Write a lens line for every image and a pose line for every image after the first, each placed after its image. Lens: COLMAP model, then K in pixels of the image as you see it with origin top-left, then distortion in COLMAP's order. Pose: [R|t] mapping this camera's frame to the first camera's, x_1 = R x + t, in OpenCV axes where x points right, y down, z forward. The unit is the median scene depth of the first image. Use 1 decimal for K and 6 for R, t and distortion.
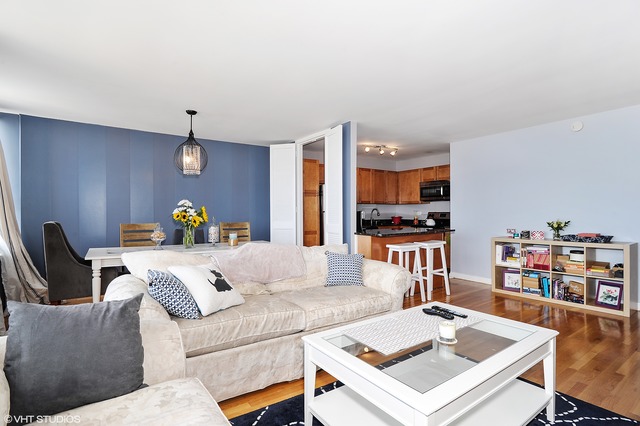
lens RADIAL K [[316.1, 0, 320.1], [0, 316.1, 211.8], [0, 0, 1]] dist [-0.024985, 0.001326]
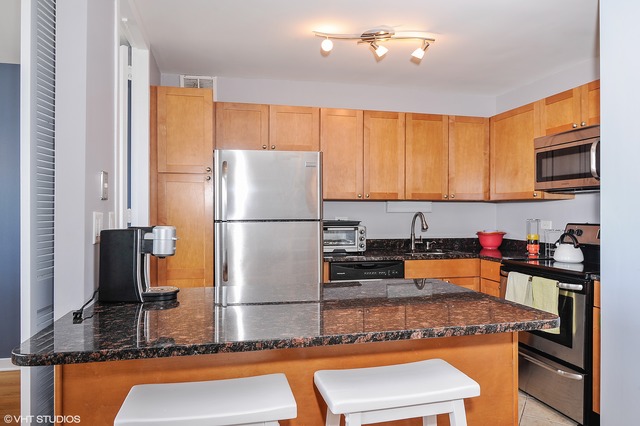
lens RADIAL K [[434.6, 0, 321.0], [0, 434.6, 214.7], [0, 0, 1]] dist [-0.003904, -0.000925]
pose [[0.933211, 0.006163, -0.359275, 0.261229], [-0.004179, 0.999971, 0.006300, -0.010010], [0.359303, -0.004378, 0.933211, 0.445185]]
